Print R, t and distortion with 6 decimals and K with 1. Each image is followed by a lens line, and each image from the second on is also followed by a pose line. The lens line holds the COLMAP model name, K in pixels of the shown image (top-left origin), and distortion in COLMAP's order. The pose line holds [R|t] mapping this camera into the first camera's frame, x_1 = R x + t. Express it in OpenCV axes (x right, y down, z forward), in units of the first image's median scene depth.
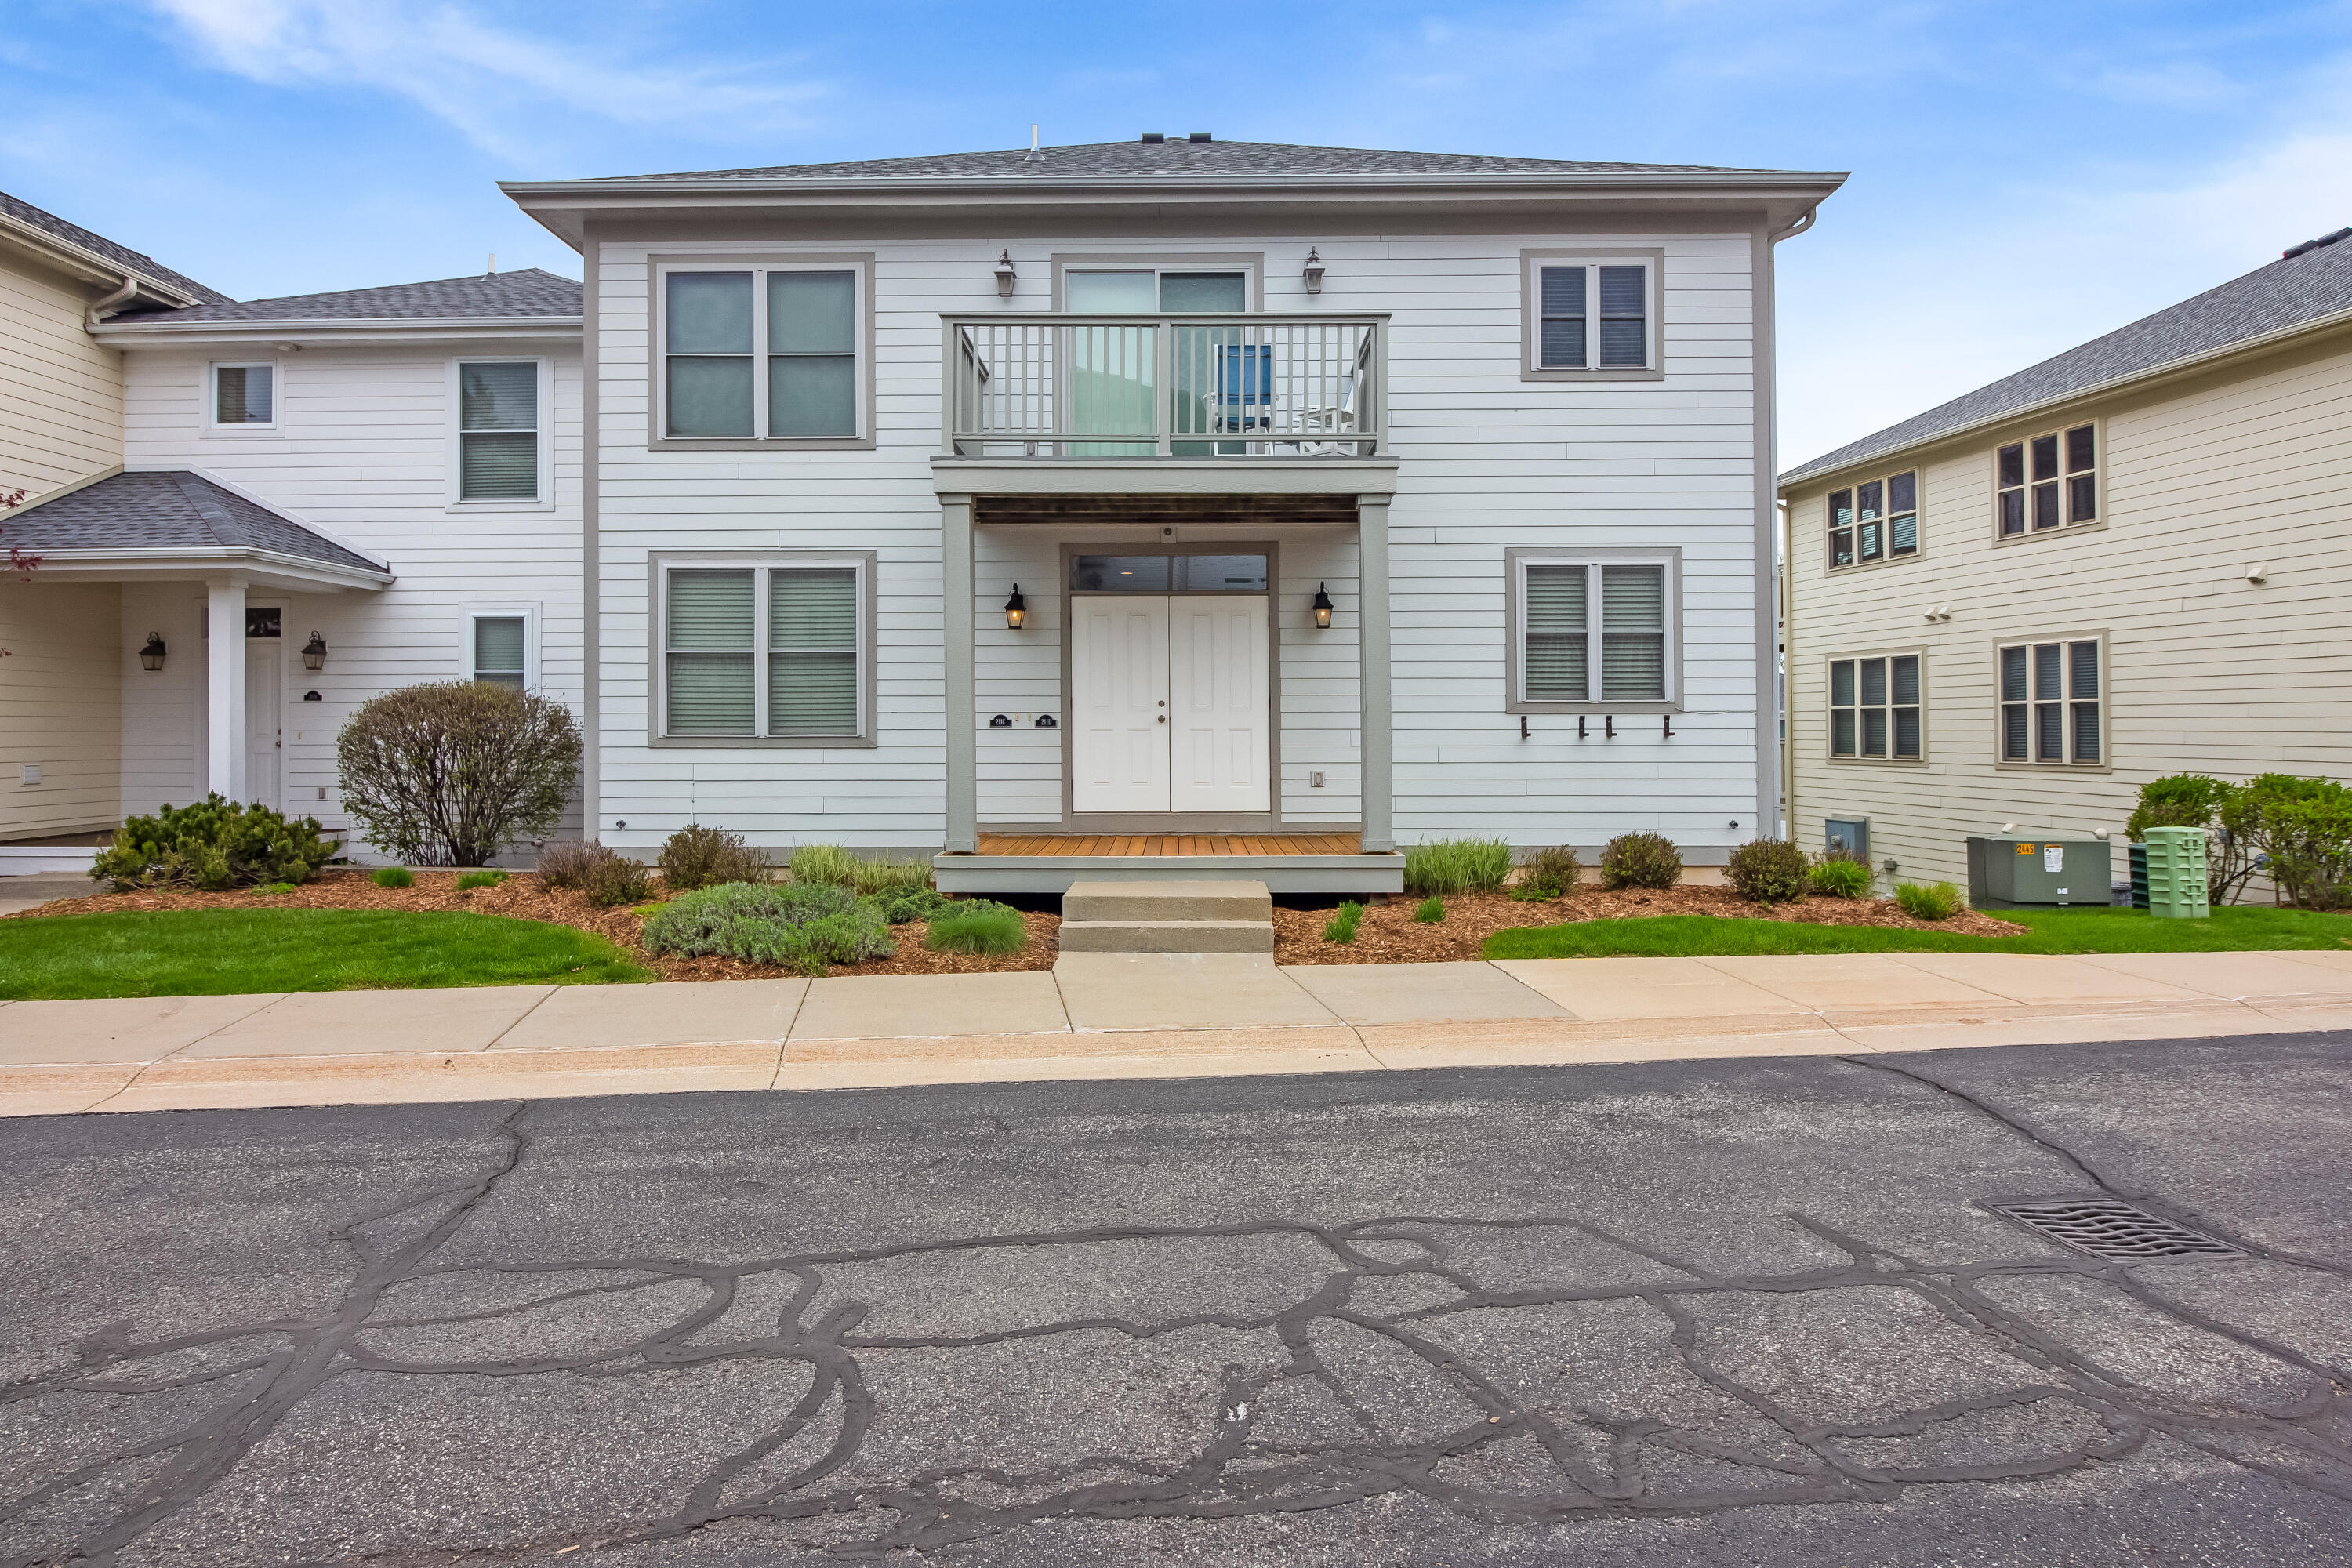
lens RADIAL K [[1367.0, 0, 1167.4], [0, 1367.0, 724.0], [0, 0, 1]] dist [0.000274, 0.000127]
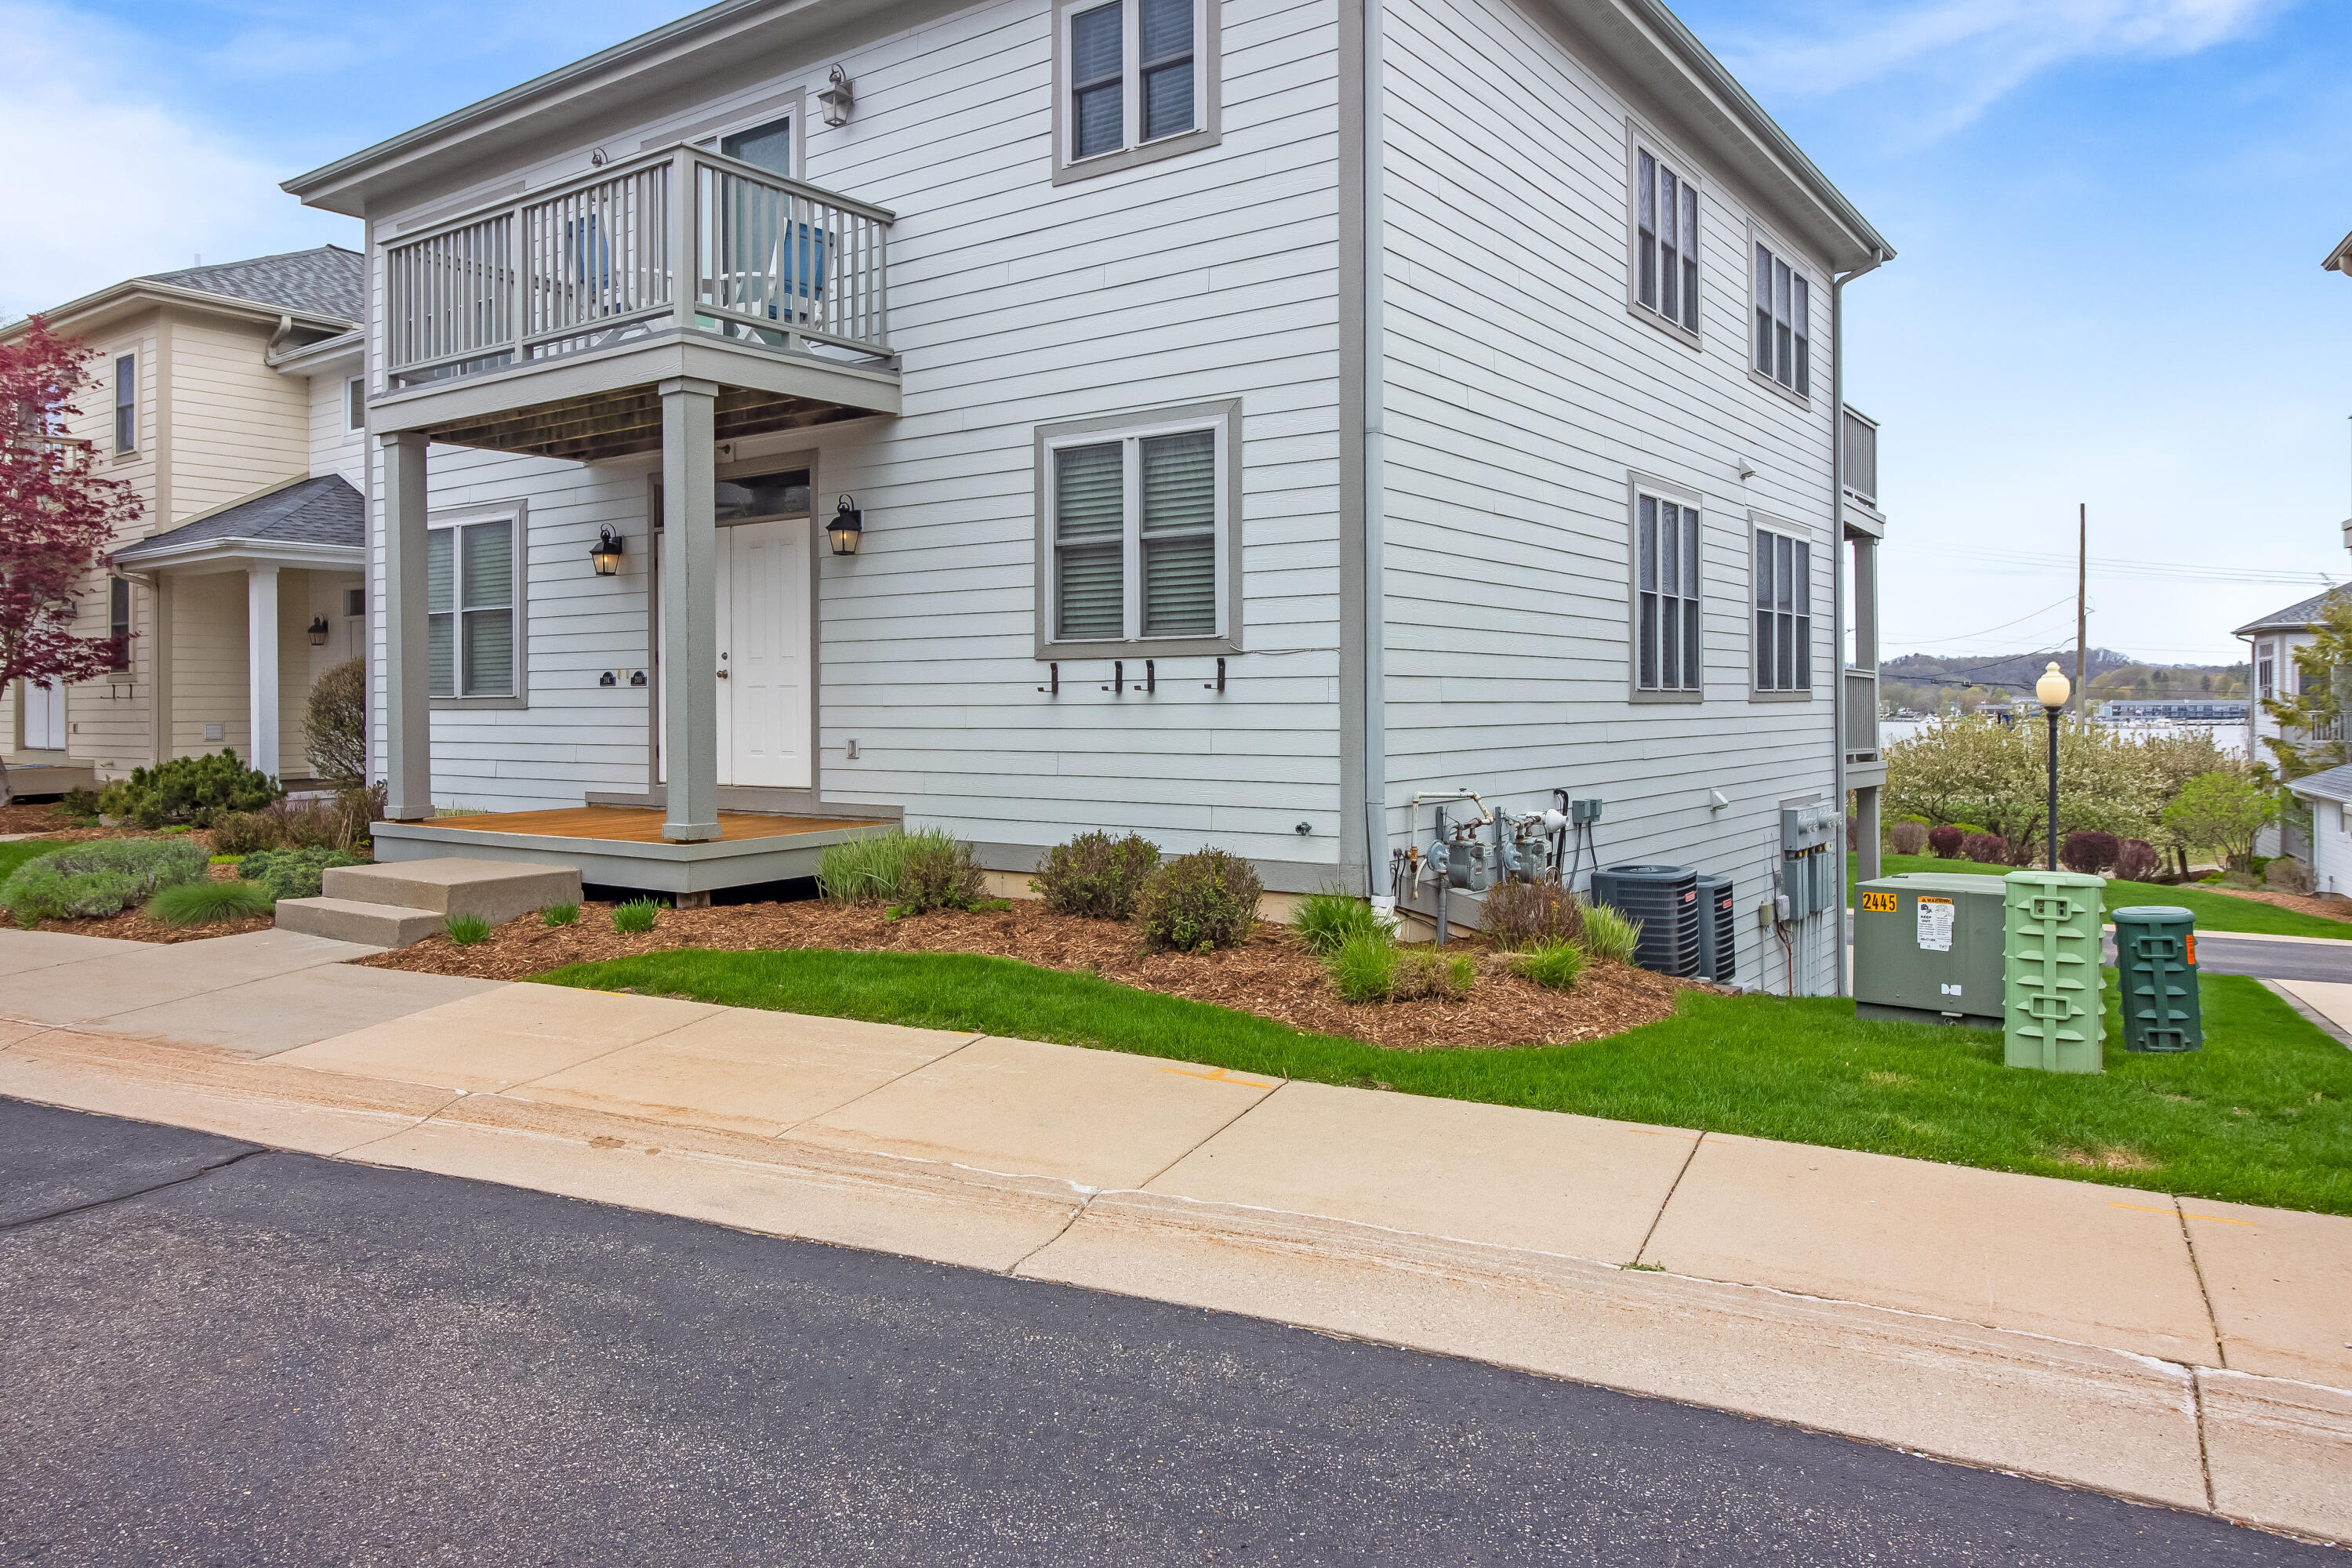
lens RADIAL K [[1576.0, 0, 1176.1], [0, 1576.0, 717.7], [0, 0, 1]] dist [0.008699, 0.001962]
pose [[0.819693, 0.002060, -0.572799, 0.778440], [0.006690, 0.999891, 0.013169, 0.012116], [0.572764, -0.014626, 0.819590, 0.367833]]
